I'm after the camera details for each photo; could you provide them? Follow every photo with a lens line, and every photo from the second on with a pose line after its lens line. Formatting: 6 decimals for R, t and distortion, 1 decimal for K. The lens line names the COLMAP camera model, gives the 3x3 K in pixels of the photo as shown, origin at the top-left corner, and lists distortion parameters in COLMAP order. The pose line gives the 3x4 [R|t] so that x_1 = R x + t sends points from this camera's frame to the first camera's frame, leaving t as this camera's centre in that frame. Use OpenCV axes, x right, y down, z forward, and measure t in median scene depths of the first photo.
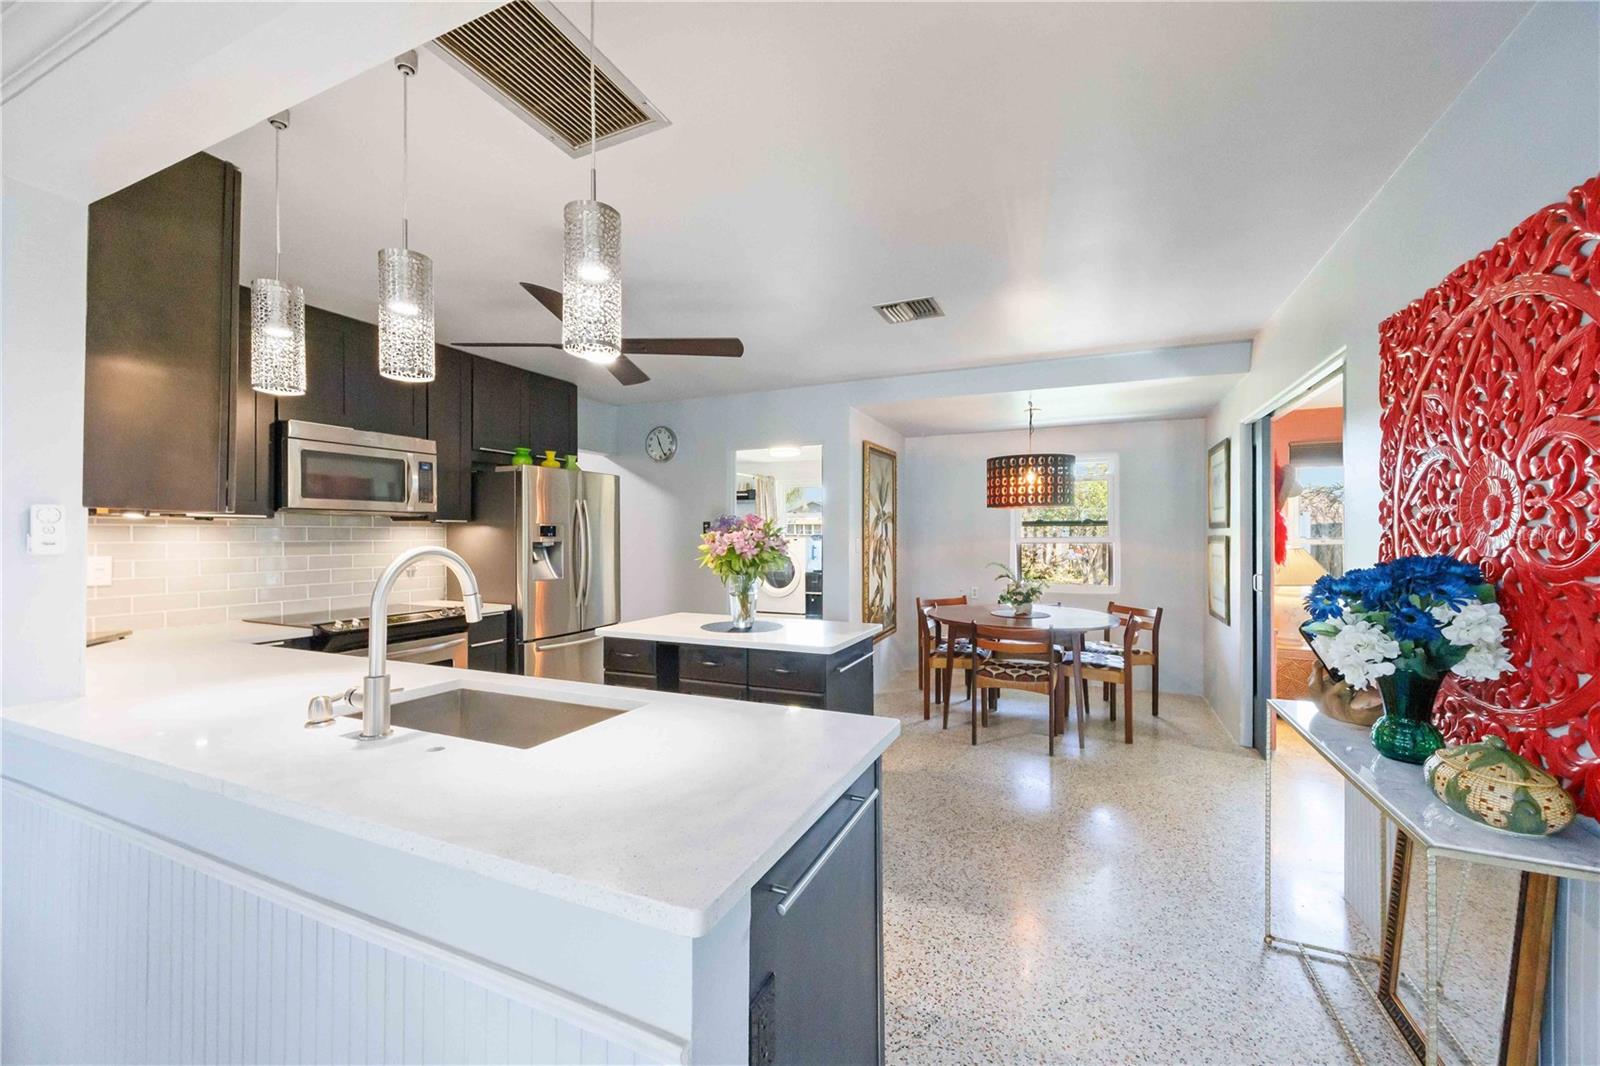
lens RADIAL K [[615.0, 0, 806.4], [0, 615.0, 535.2], [0, 0, 1]] dist [-0.003493, -0.000298]
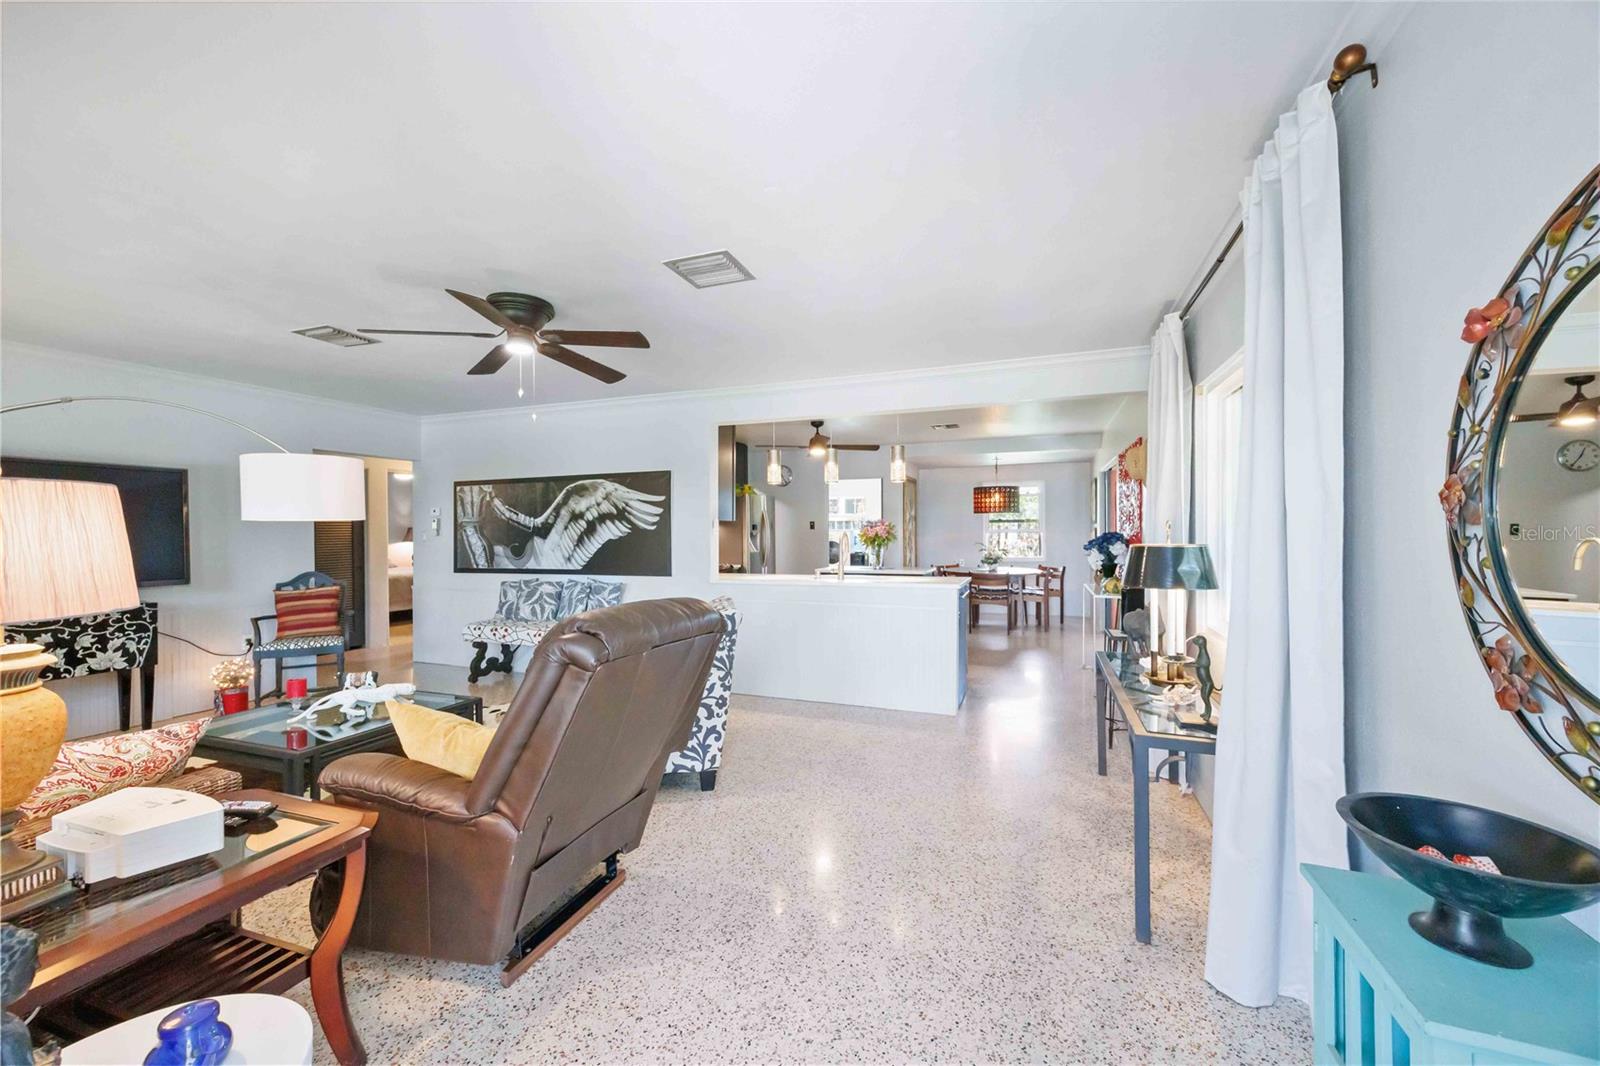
lens RADIAL K [[615.0, 0, 802.0], [0, 615.0, 527.9], [0, 0, 1]] dist [-0.003493, -0.000298]
pose [[0.997620, -0.006480, 0.068650, -0.368883], [0.006754, 0.999970, -0.003766, 0.002422], [-0.068624, 0.004221, 0.997634, -0.860092]]
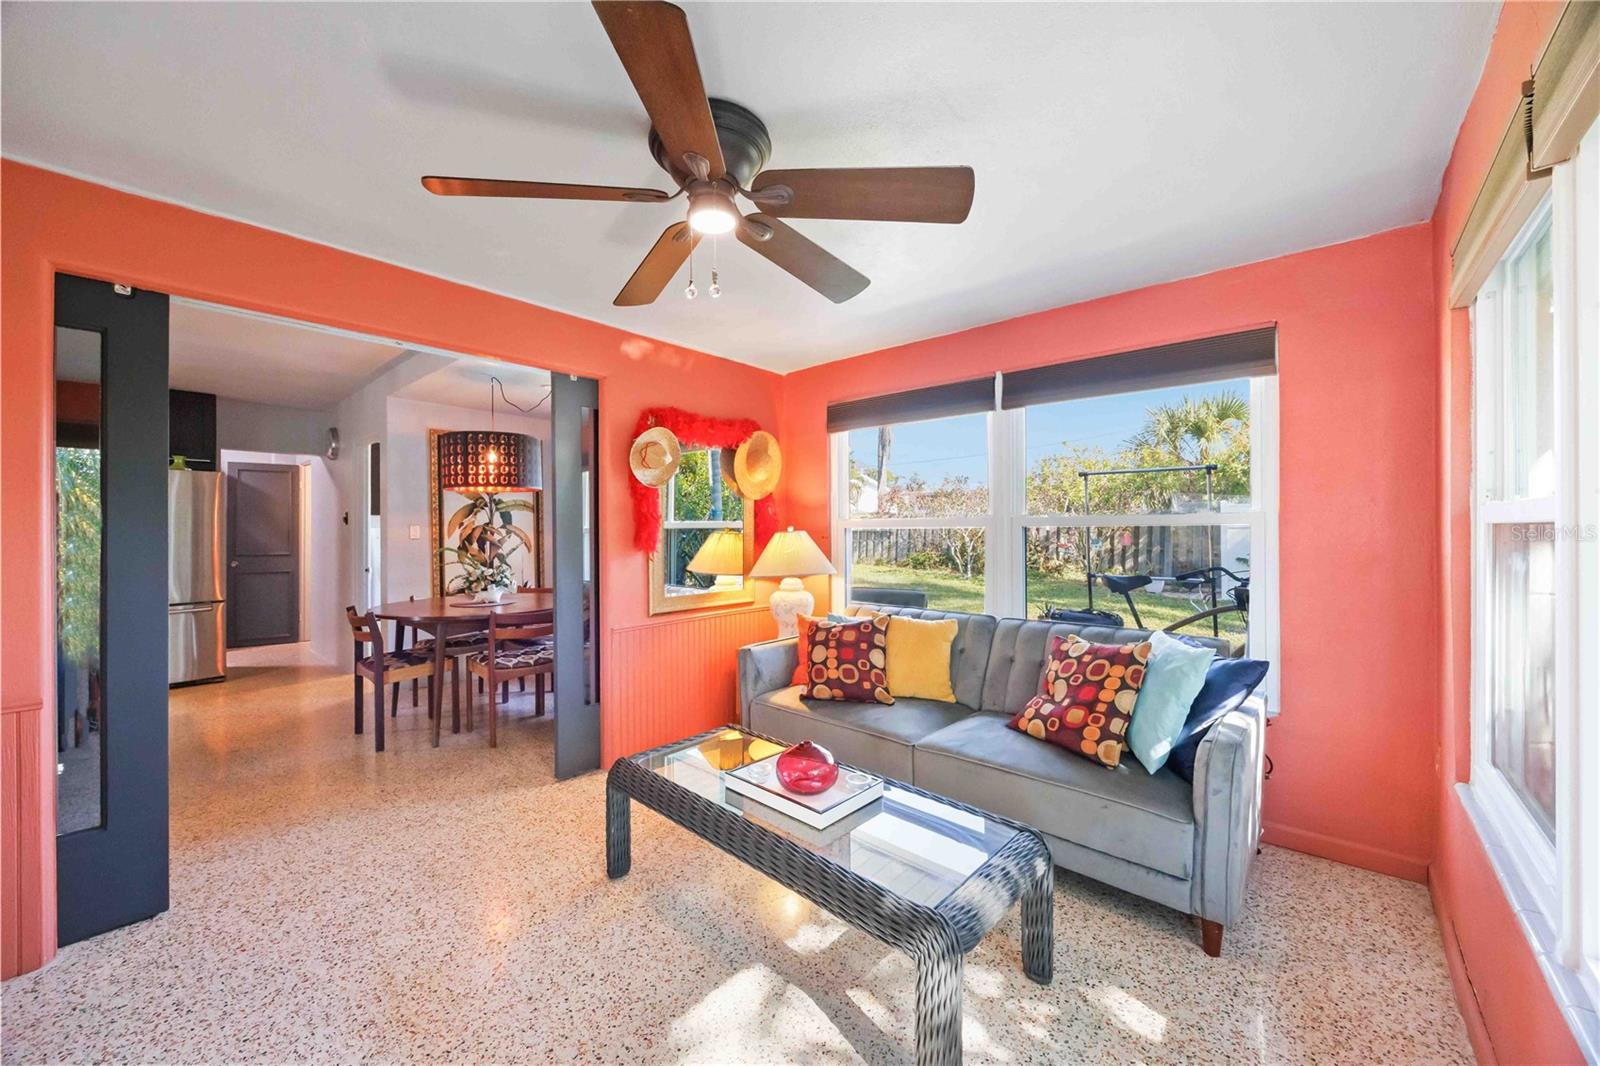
lens RADIAL K [[615.0, 0, 799.0], [0, 615.0, 534.4], [0, 0, 1]] dist [-0.003493, -0.000298]
pose [[0.952646, -0.007936, -0.303979, 1.130630], [0.007710, 0.999968, -0.001941, 0.031206], [0.303985, -0.000495, 0.952677, 0.272676]]
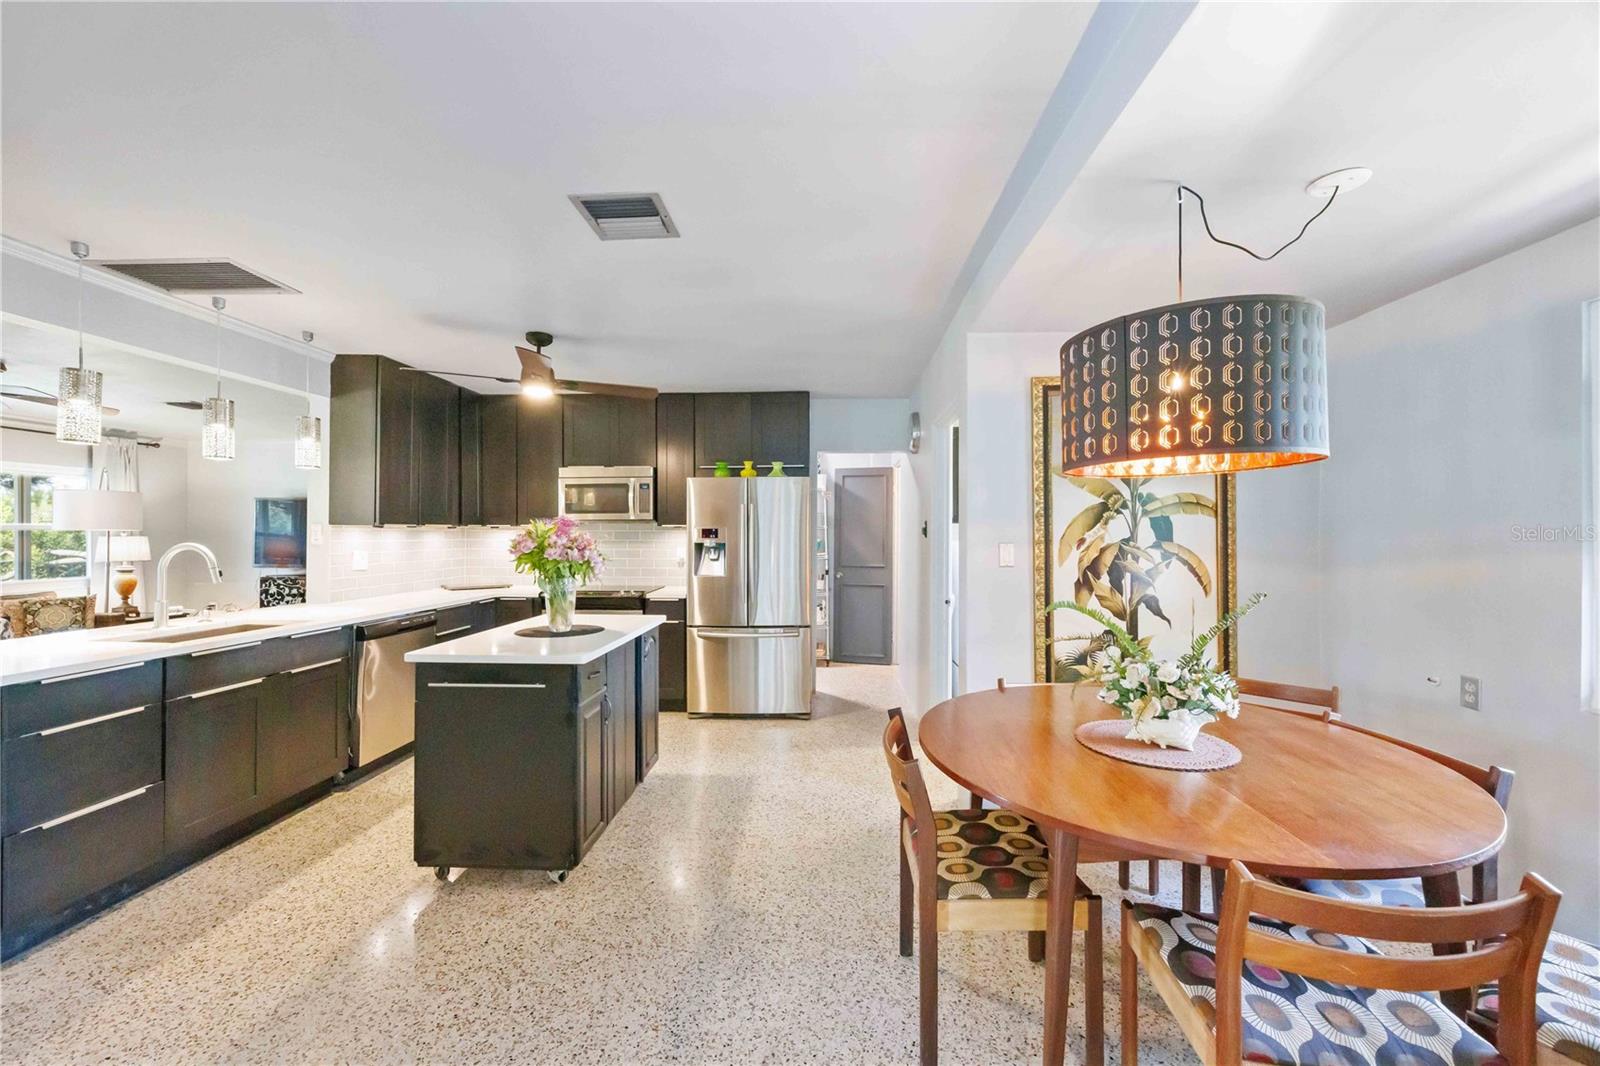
lens RADIAL K [[615.0, 0, 807.6], [0, 615.0, 533.6], [0, 0, 1]] dist [-0.003493, -0.000298]
pose [[0.377735, -0.004397, -0.925903, 0.653361], [-0.000857, 0.999987, -0.005098, -0.000309], [0.925913, 0.002719, 0.377726, 0.679363]]
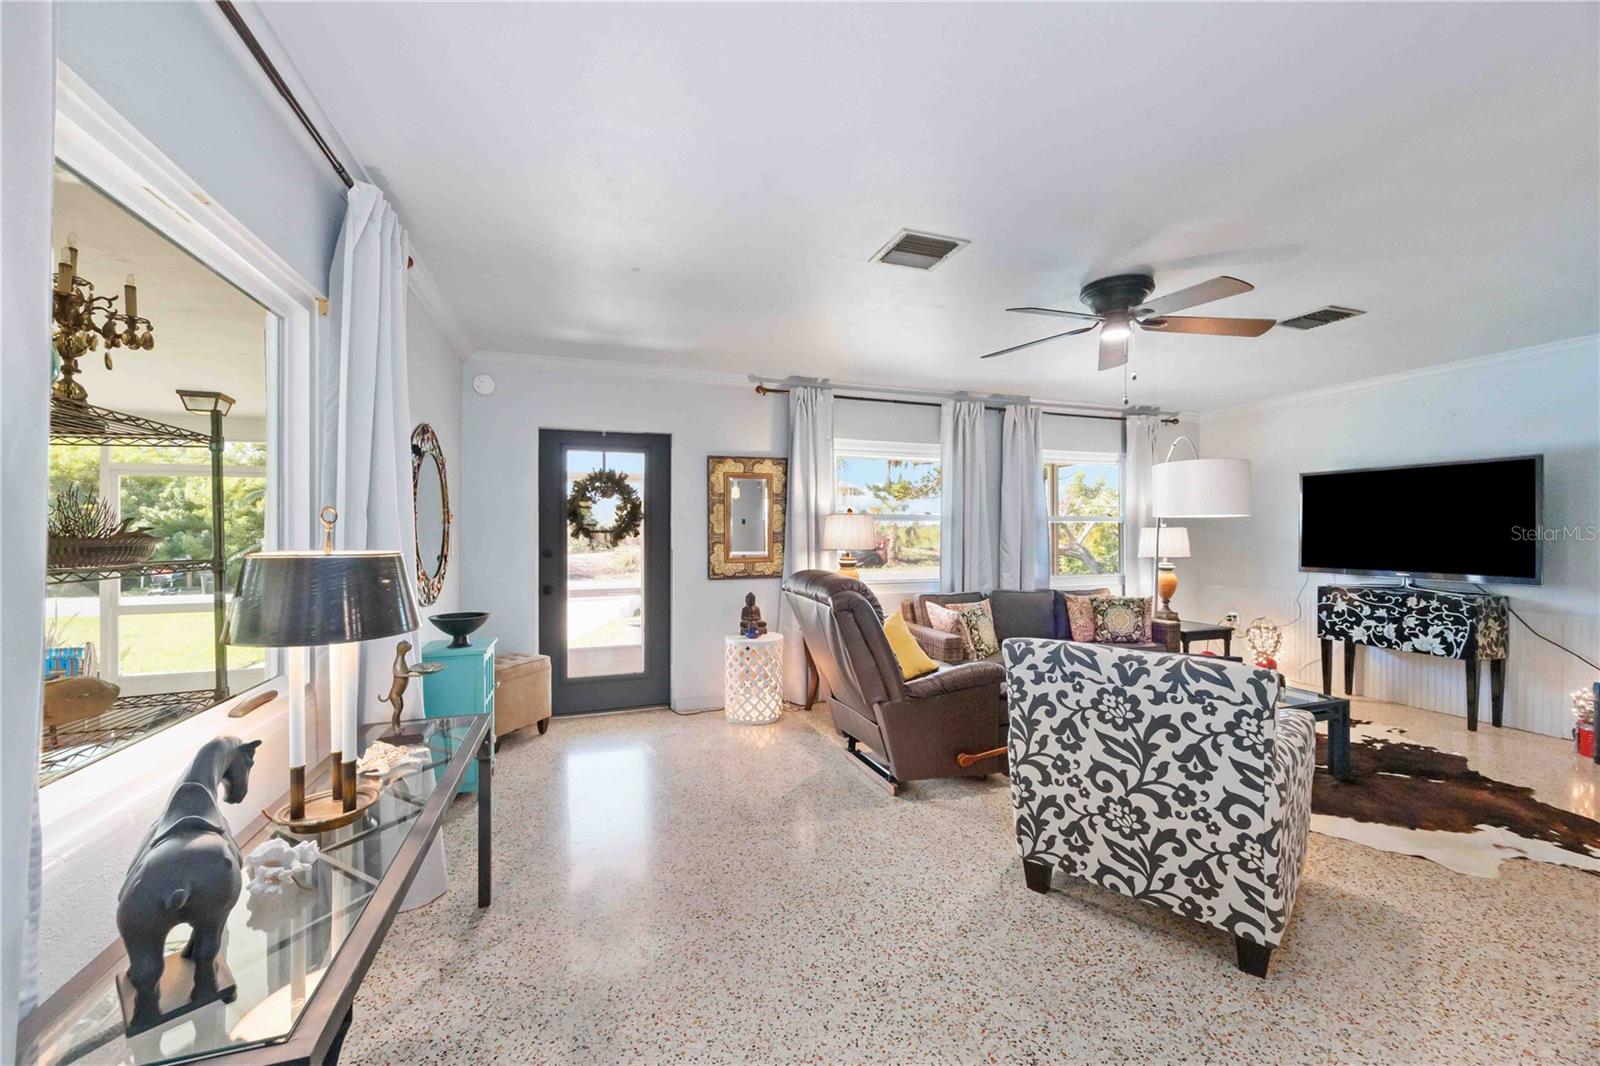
lens RADIAL K [[615.0, 0, 799.2], [0, 615.0, 530.4], [0, 0, 1]] dist [-0.003493, -0.000298]
pose [[-0.722131, -0.000755, -0.691756, 0.070356], [-0.000564, 1.000000, -0.000503, 0.006806], [0.691756, 0.000027, -0.722131, 0.107856]]
